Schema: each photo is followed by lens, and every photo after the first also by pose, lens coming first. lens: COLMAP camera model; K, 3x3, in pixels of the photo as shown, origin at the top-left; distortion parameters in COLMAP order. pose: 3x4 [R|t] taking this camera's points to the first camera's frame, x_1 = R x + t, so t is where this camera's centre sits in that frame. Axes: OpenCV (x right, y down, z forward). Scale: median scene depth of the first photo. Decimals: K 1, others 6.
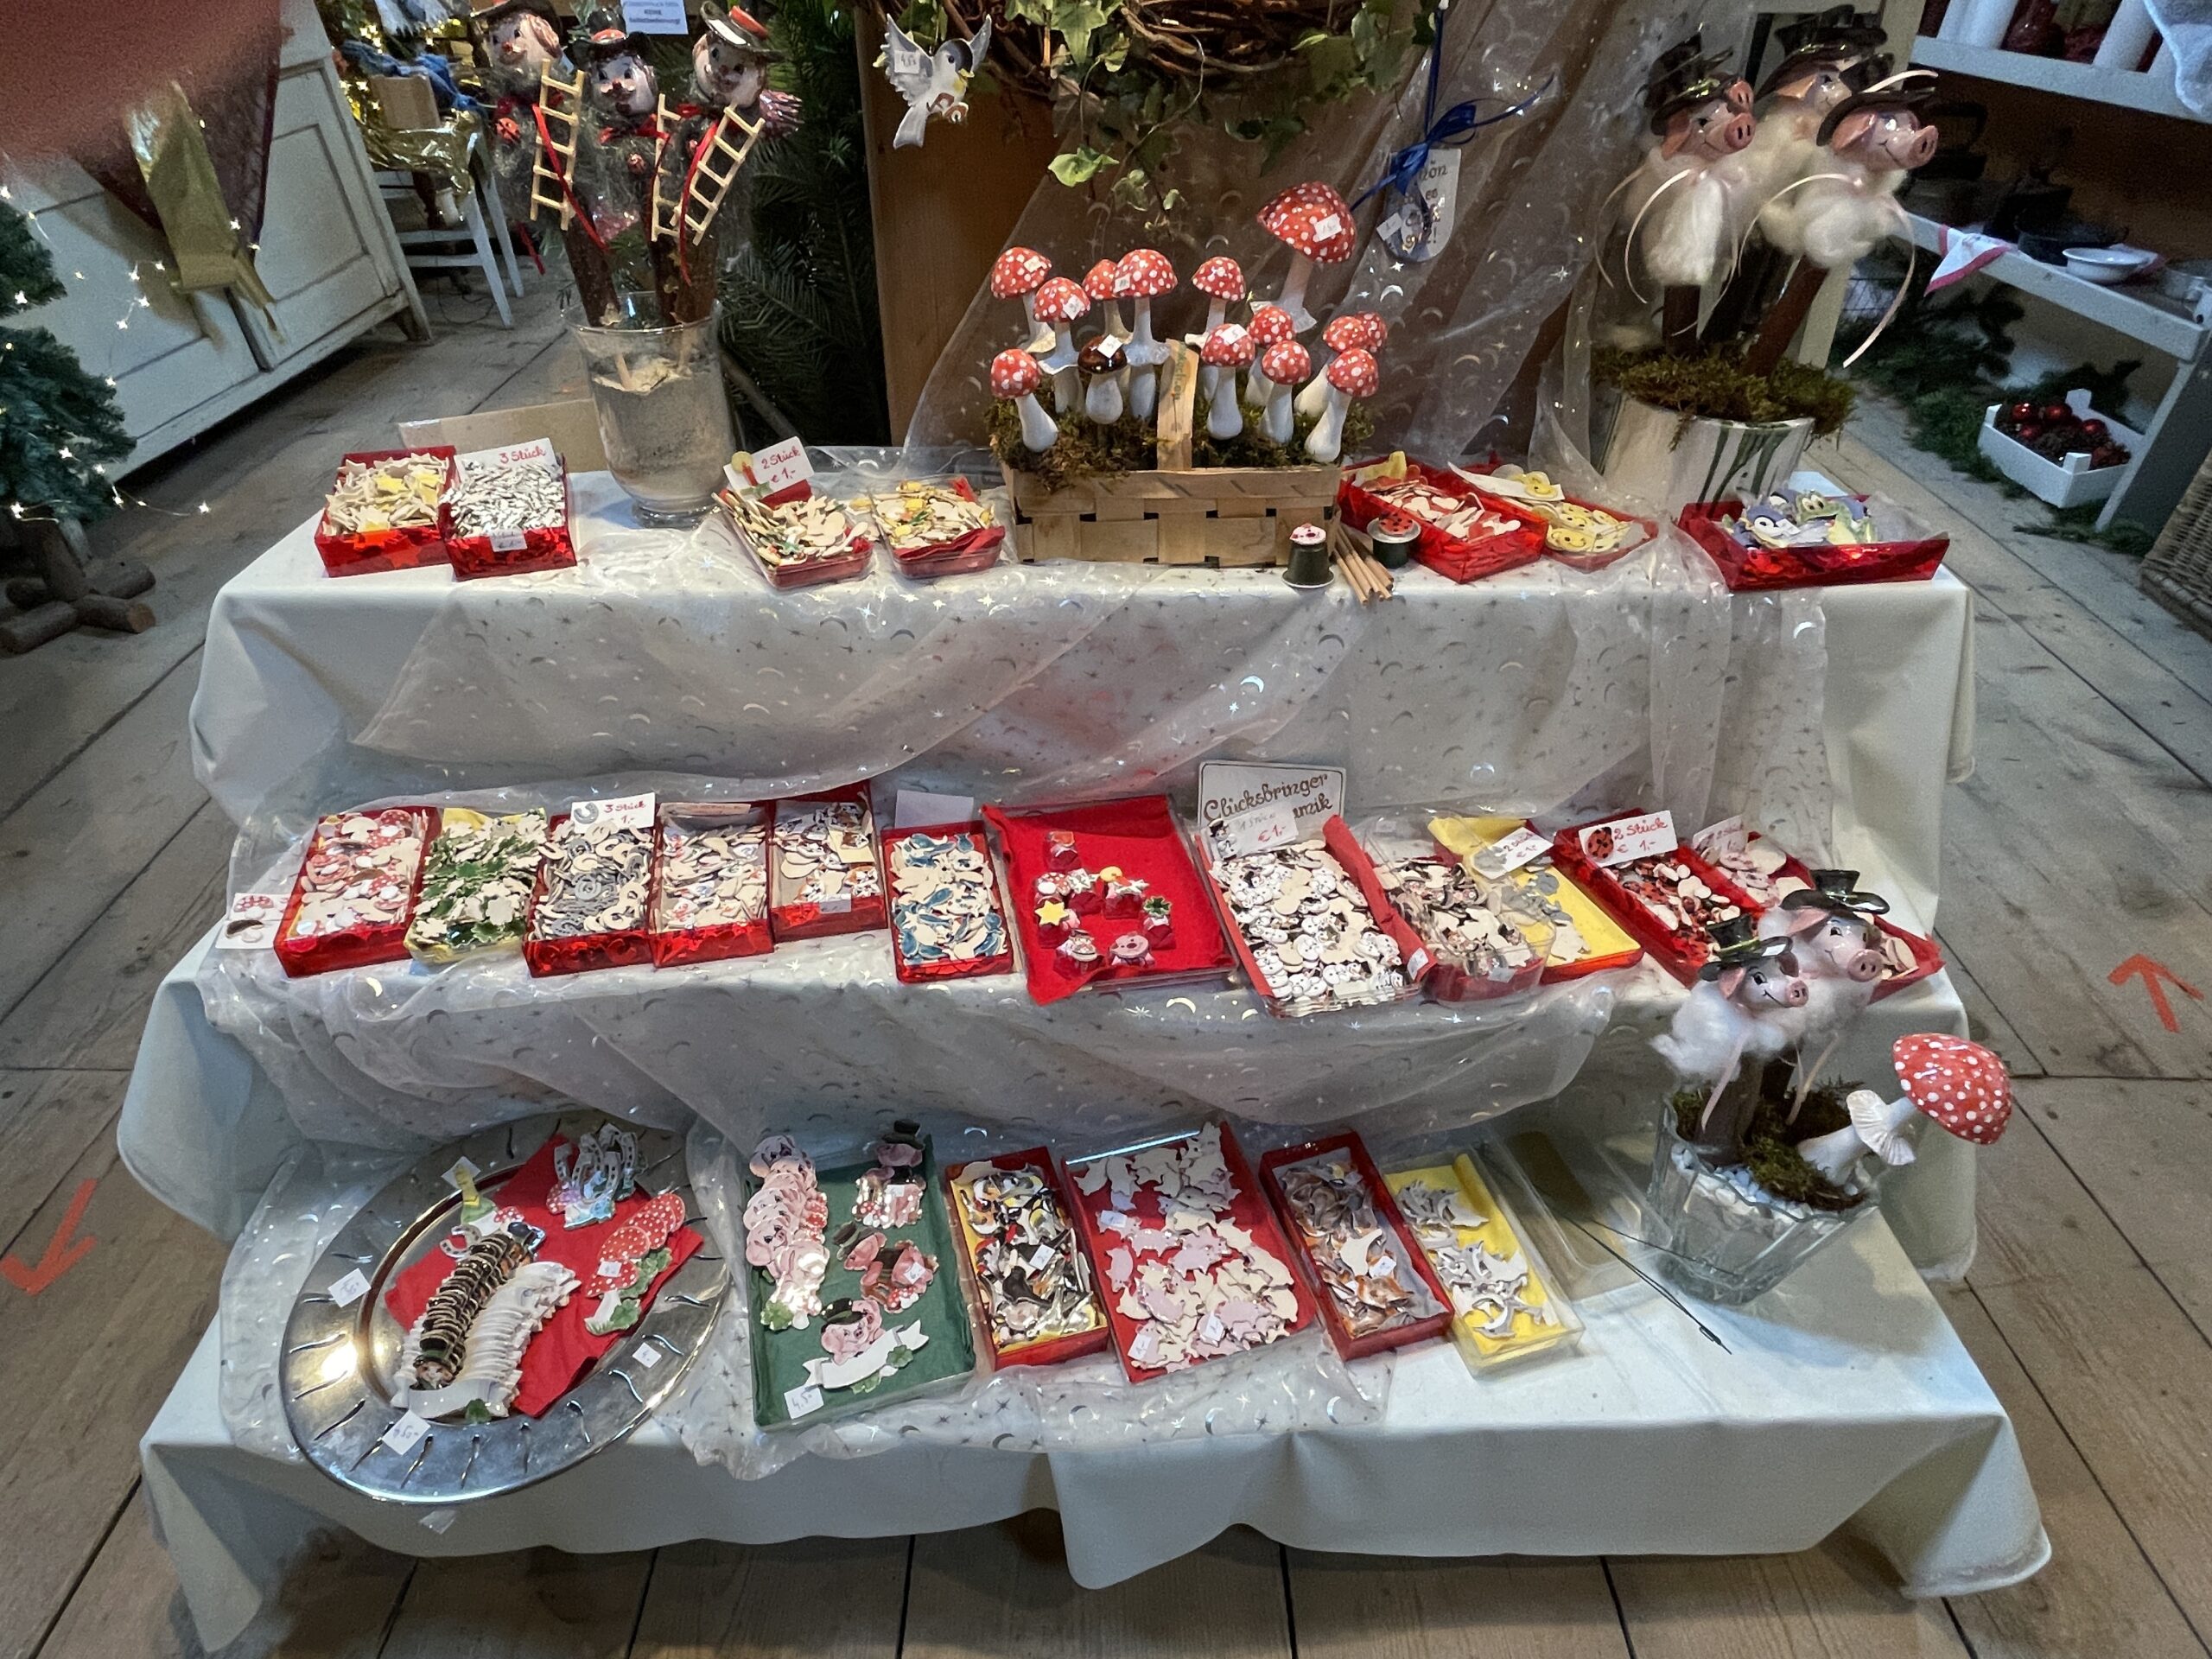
lens RADIAL K [[1183.5, 0, 1088.9], [0, 1183.5, 830.3], [0, 0, 1]] dist [-0.003057, 0.000406]
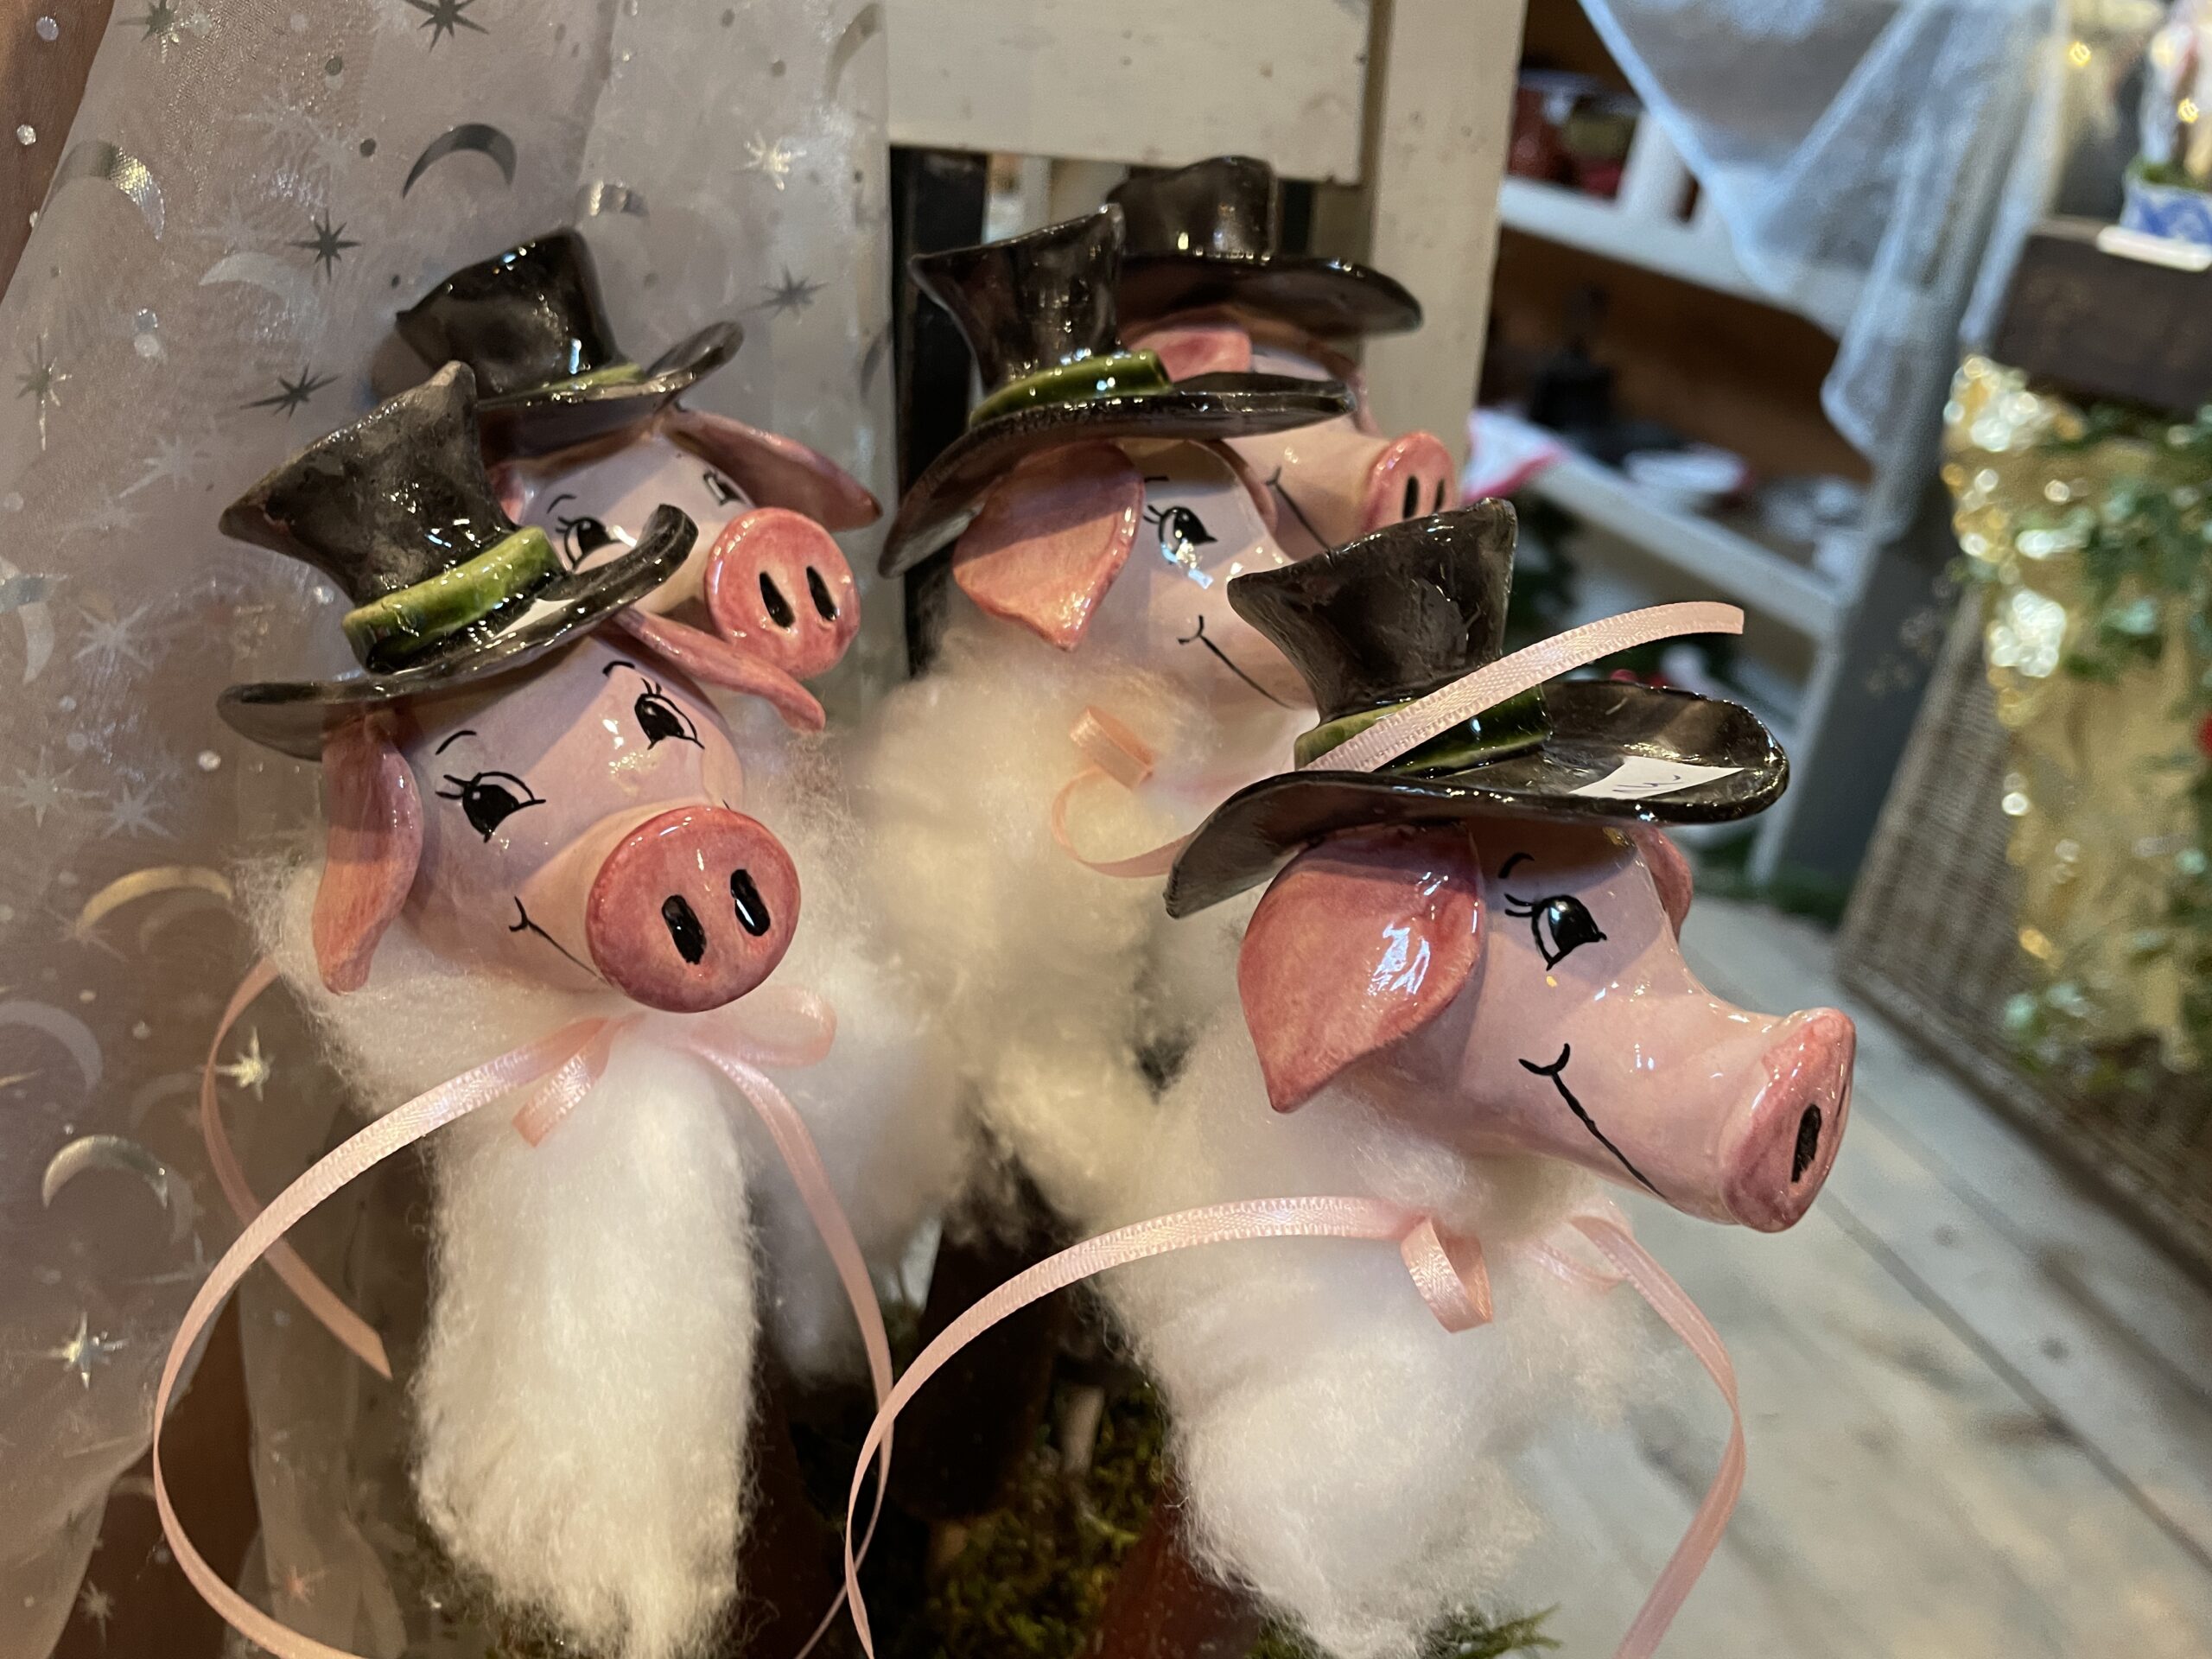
lens RADIAL K [[1727.7, 0, 1082.7], [0, 1727.7, 816.6], [0, 0, 1]] dist [0.040726, -0.082006]
pose [[0.928469, -0.062180, 0.366167, 0.469675], [0.129198, 0.978386, -0.161457, -0.509447], [-0.348214, 0.197215, 0.916435, 0.708761]]
